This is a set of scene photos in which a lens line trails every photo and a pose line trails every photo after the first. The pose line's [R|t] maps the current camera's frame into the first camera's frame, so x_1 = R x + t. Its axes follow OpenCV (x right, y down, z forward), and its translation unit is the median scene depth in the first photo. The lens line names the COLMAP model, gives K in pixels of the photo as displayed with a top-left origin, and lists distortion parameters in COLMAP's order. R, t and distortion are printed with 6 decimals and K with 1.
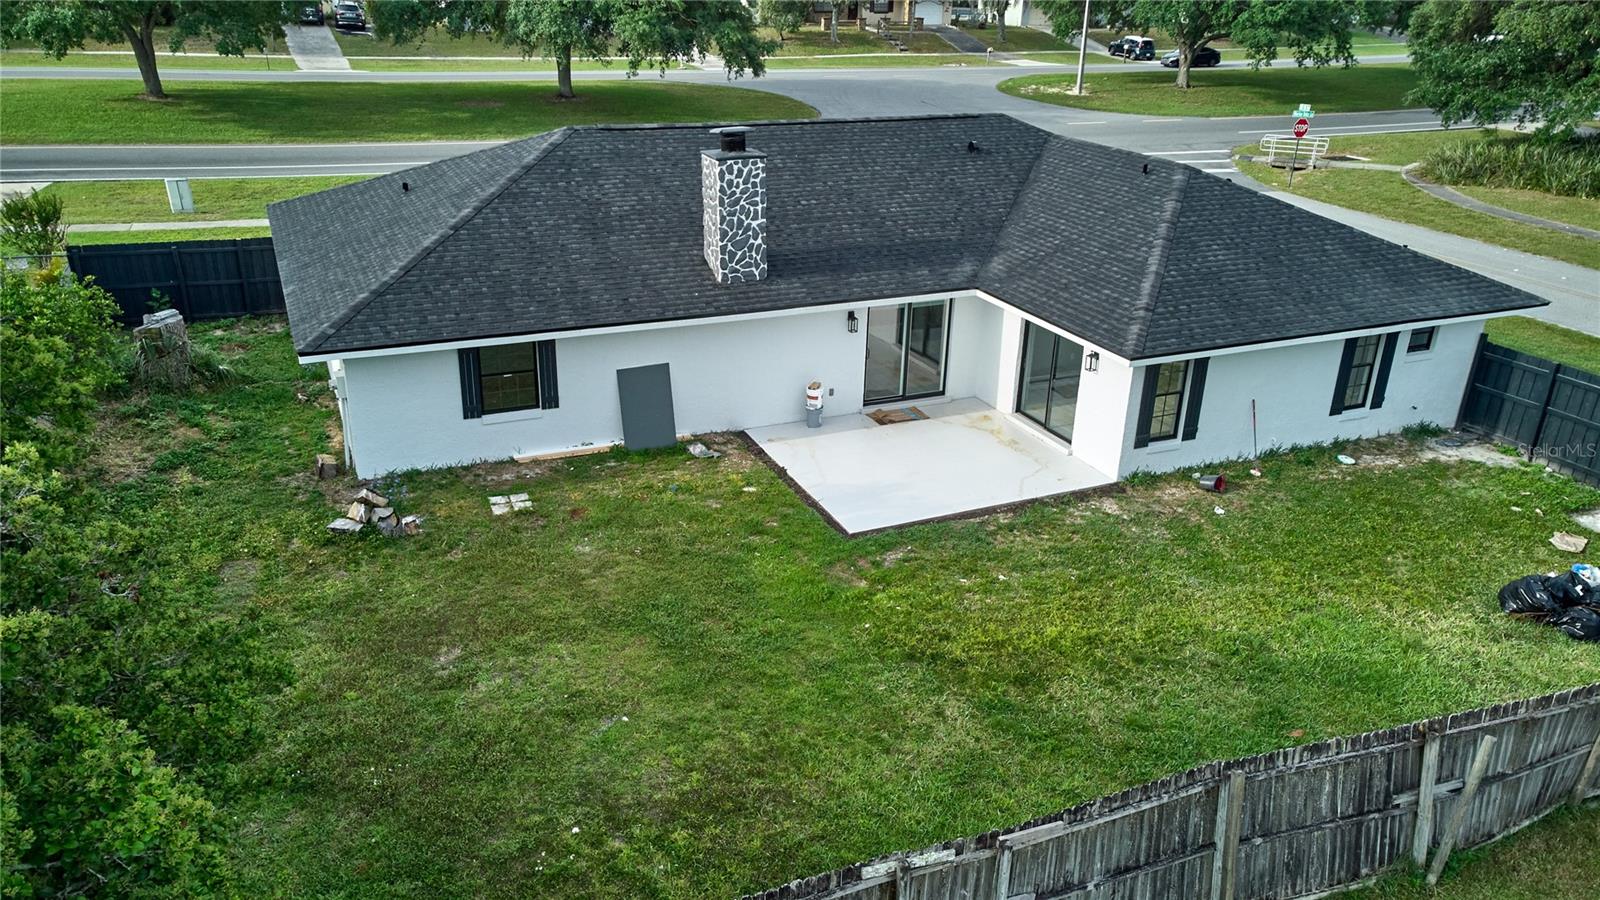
lens RADIAL K [[1196.1, 0, 783.4], [0, 1196.1, 450.0], [0, 0, 1]] dist [0.038694, 0.006534]
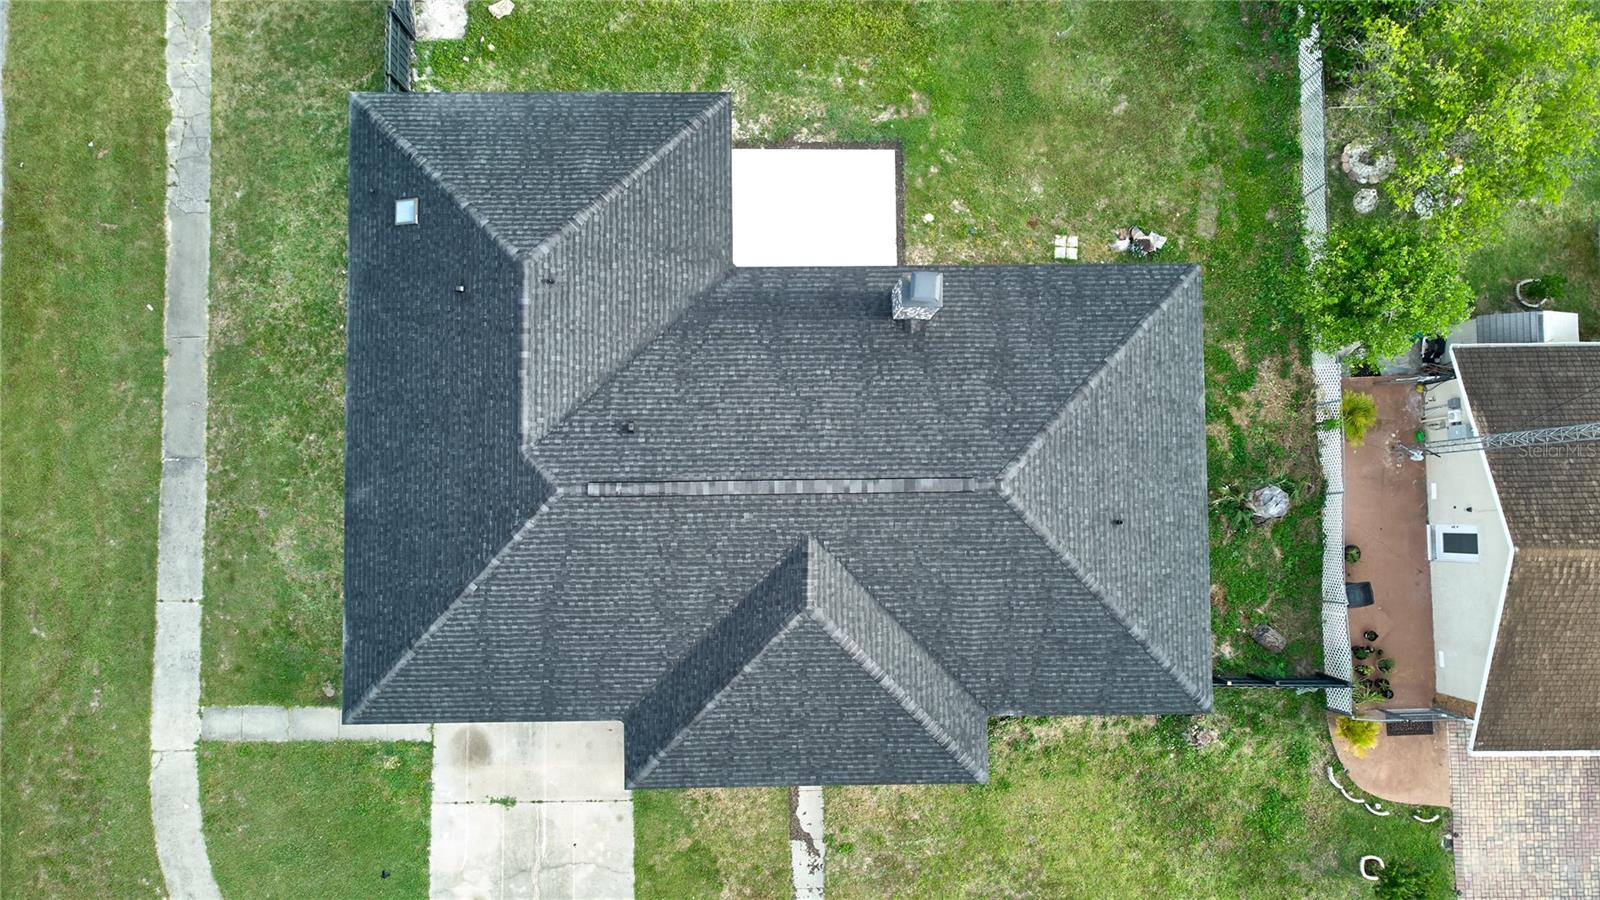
lens RADIAL K [[1196.1, 0, 809.7], [0, 1196.1, 446.7], [0, 0, 1]] dist [0.038694, 0.006534]
pose [[-0.919321, -0.392909, -0.021696, 0.035857], [0.109351, -0.308043, 0.945067, -1.705587], [-0.378009, 0.866448, 0.326155, 0.820903]]
